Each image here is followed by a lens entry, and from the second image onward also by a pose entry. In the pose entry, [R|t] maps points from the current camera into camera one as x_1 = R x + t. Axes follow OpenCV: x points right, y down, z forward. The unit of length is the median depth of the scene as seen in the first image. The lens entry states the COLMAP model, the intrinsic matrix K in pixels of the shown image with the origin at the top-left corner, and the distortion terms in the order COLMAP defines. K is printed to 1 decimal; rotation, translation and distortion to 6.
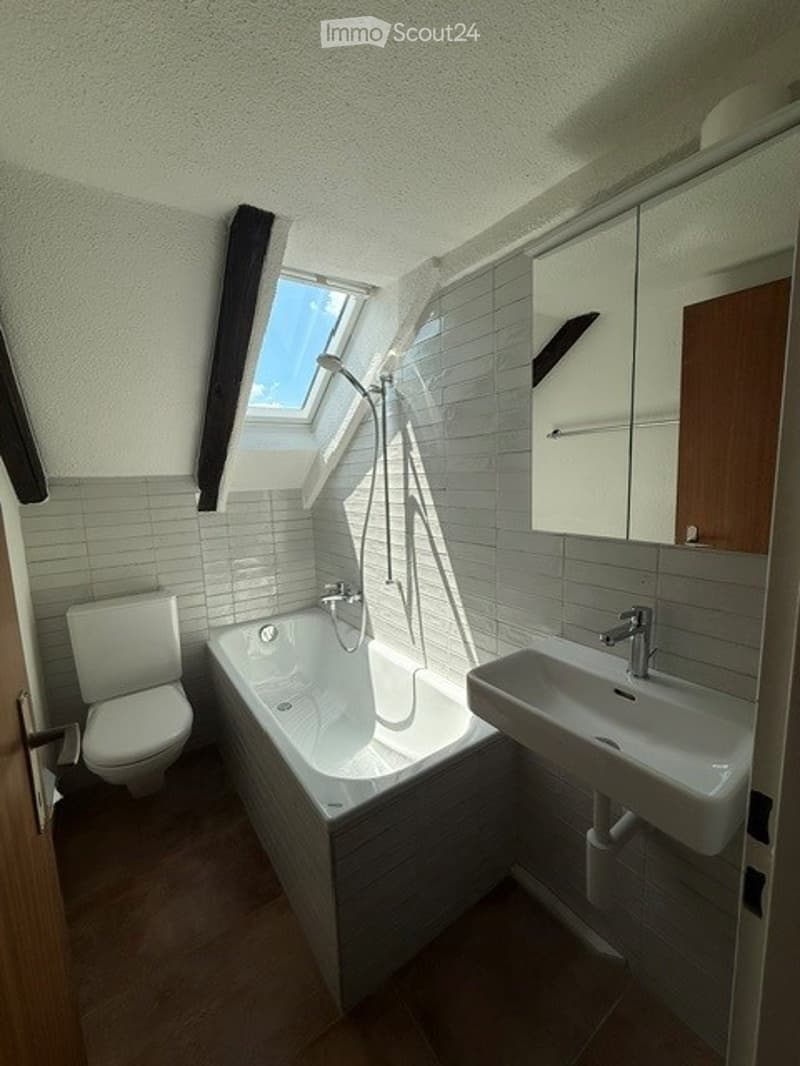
lens RADIAL K [[427.2, 0, 402.6], [0, 427.2, 529.4], [0, 0, 1]] dist [-0.003006, -0.000027]
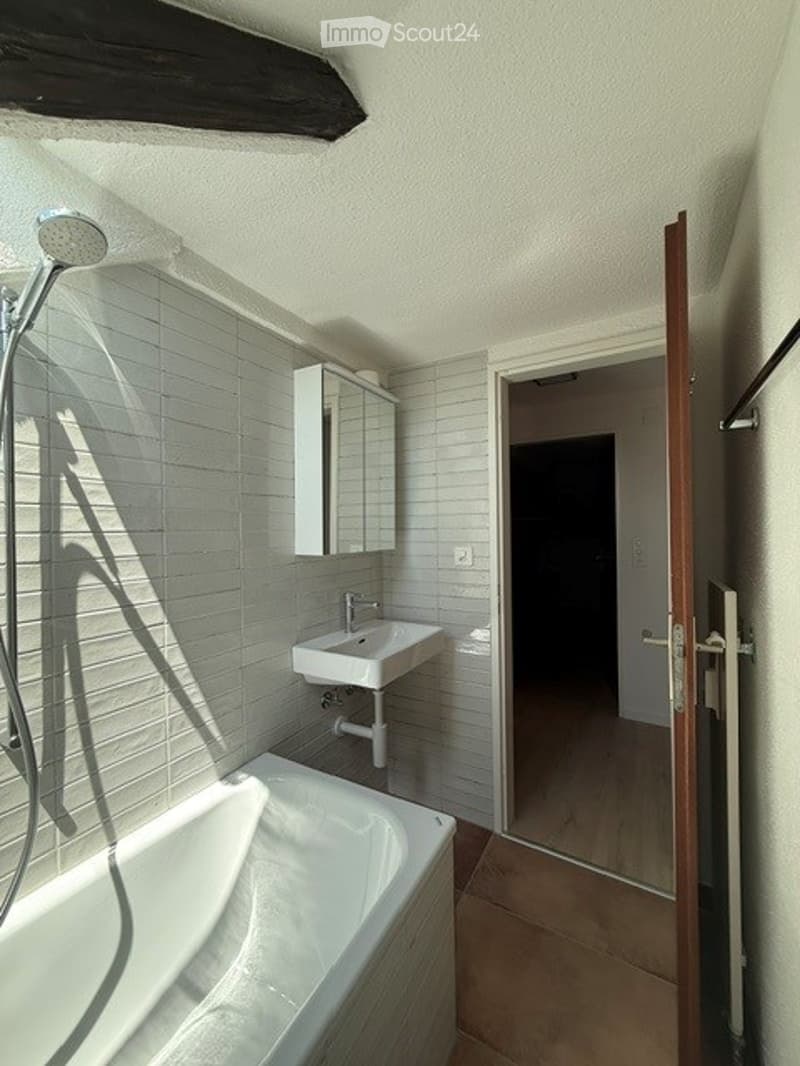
lens RADIAL K [[427.2, 0, 402.6], [0, 427.2, 529.4], [0, 0, 1]] dist [-0.003006, -0.000027]
pose [[-0.427814, 0.041565, 0.902911, -0.677819], [0.148055, 0.988672, 0.024638, -0.050291], [-0.891658, 0.144221, -0.429122, 0.890936]]
